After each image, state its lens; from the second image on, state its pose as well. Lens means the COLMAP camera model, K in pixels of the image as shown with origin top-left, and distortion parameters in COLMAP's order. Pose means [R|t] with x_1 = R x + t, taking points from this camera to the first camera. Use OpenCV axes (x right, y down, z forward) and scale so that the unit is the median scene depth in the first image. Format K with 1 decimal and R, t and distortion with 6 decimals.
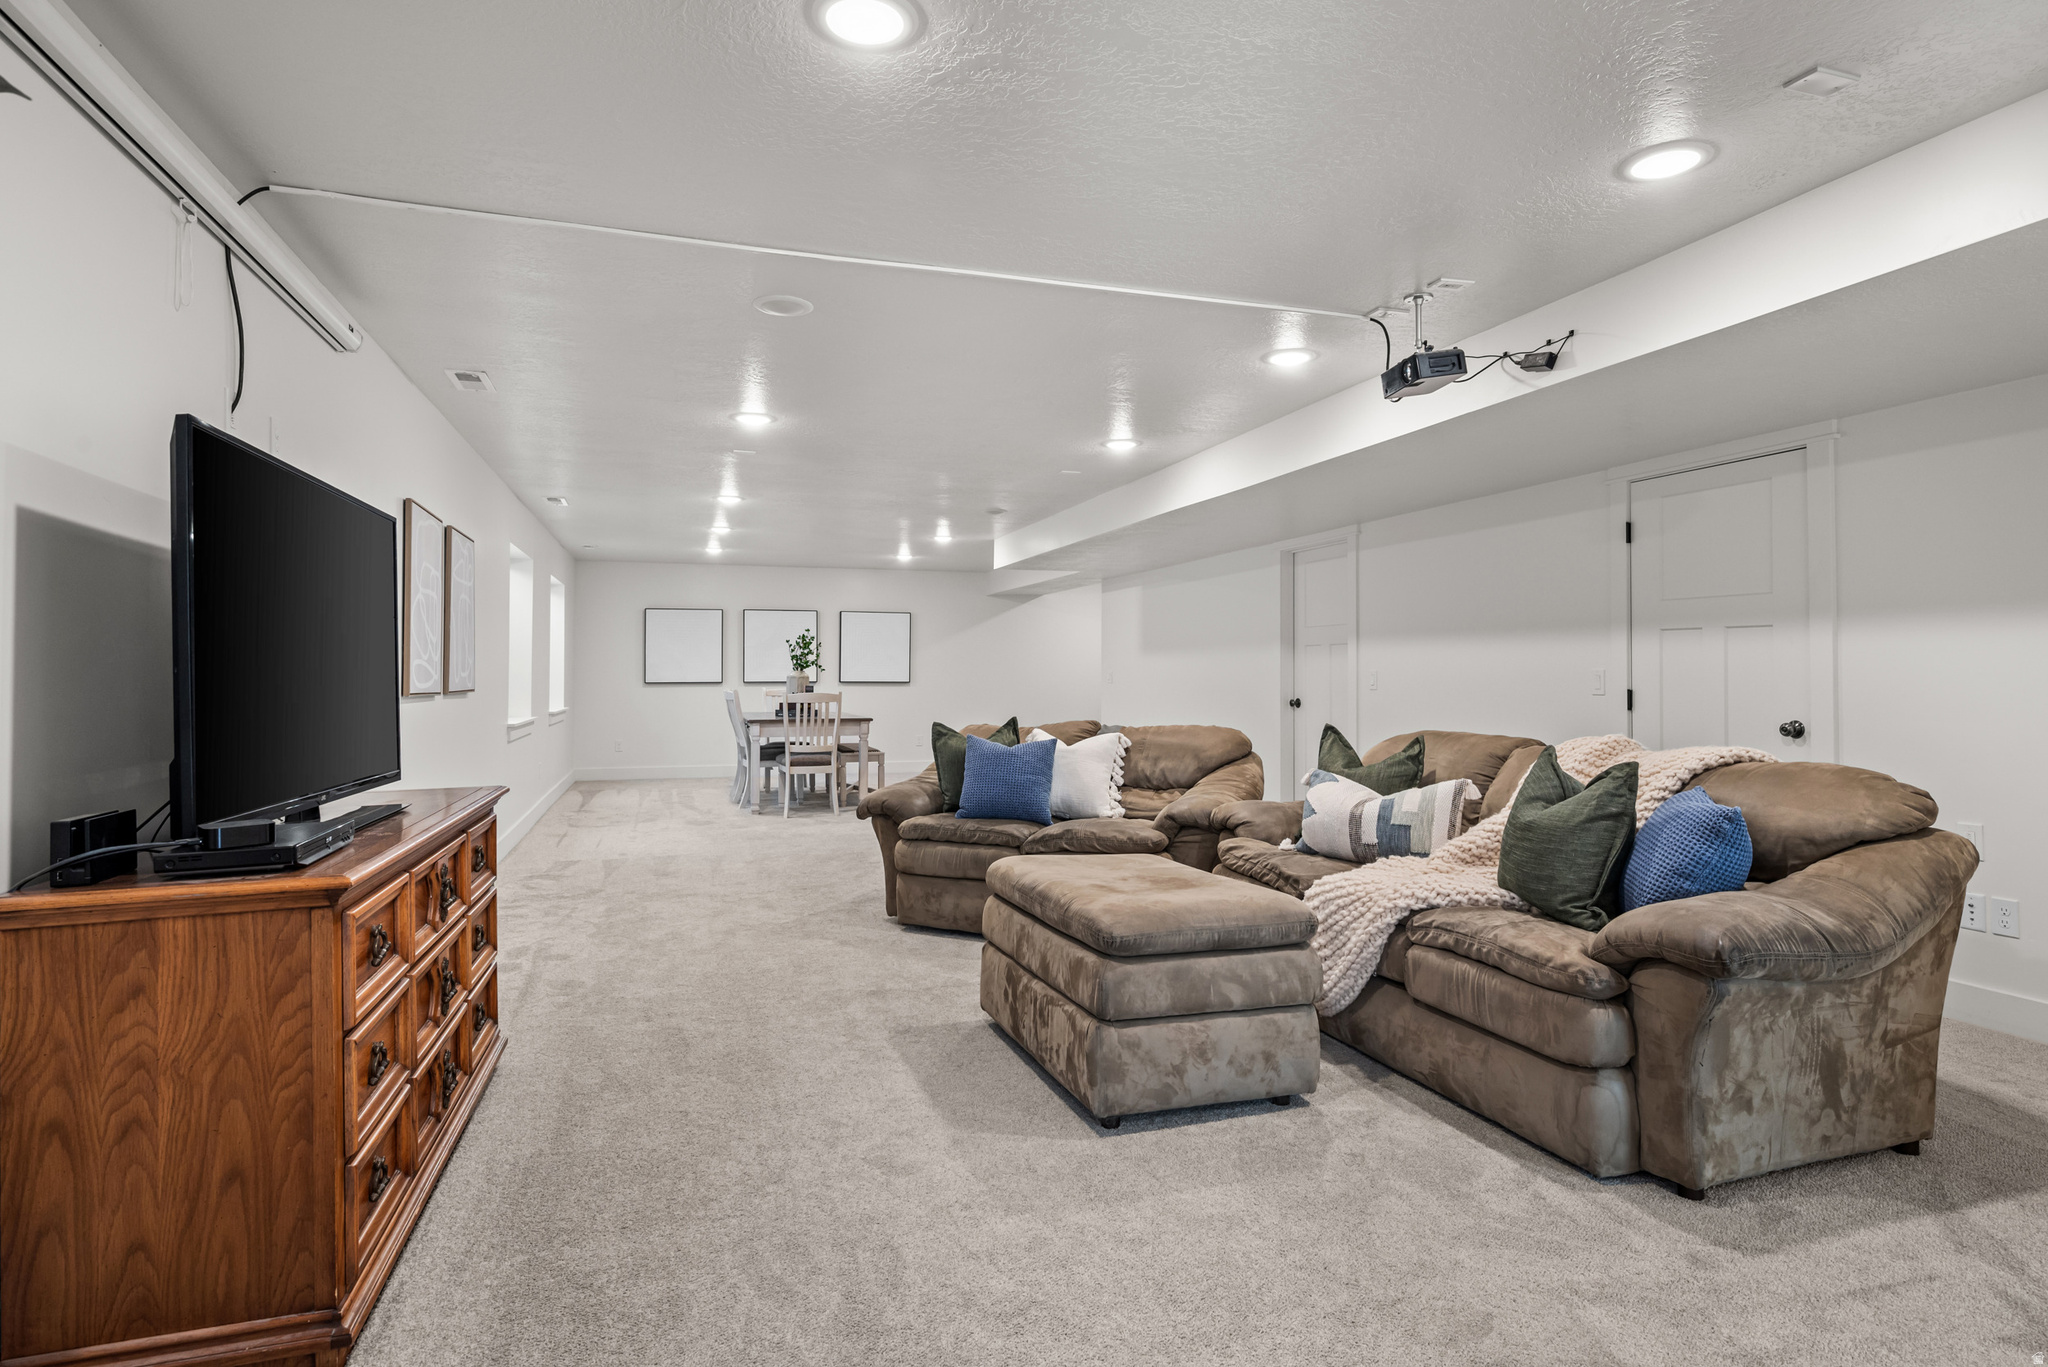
lens RADIAL K [[1092.5, 0, 1026.3], [0, 1092.5, 671.0], [0, 0, 1]] dist [0.004064, 0.000191]
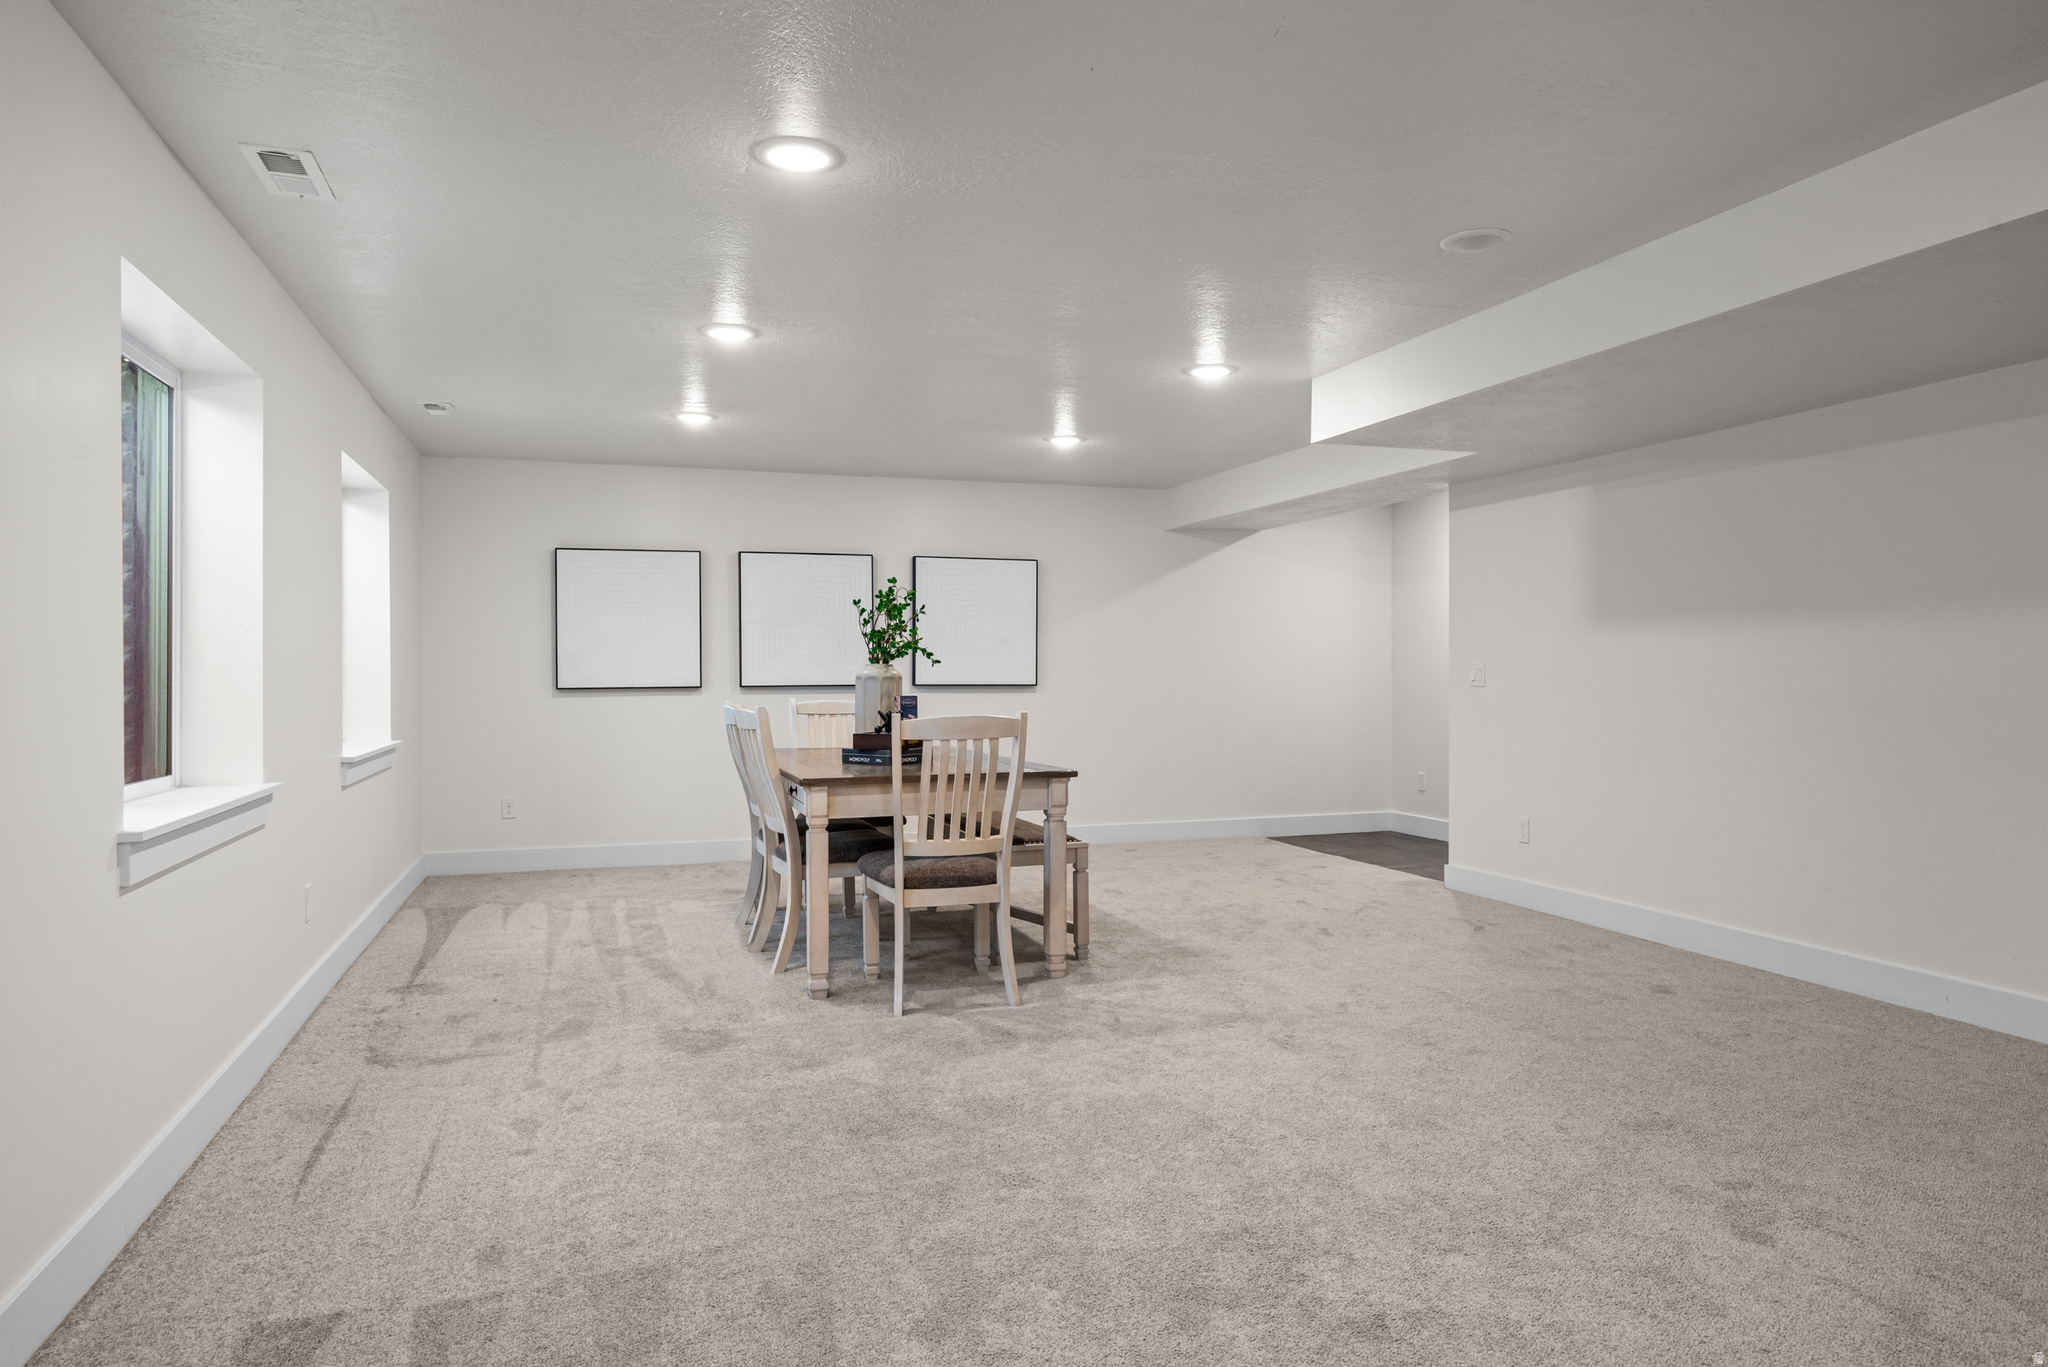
lens RADIAL K [[1232.6, 0, 1025.9], [0, 1232.6, 693.7], [0, 0, 1]] dist [-0.001906, 0.000495]
pose [[0.999611, -0.005443, 0.027352, -0.161758], [0.004863, 0.999762, 0.021248, 0.001703], [-0.027461, -0.021107, 0.999400, 0.465211]]
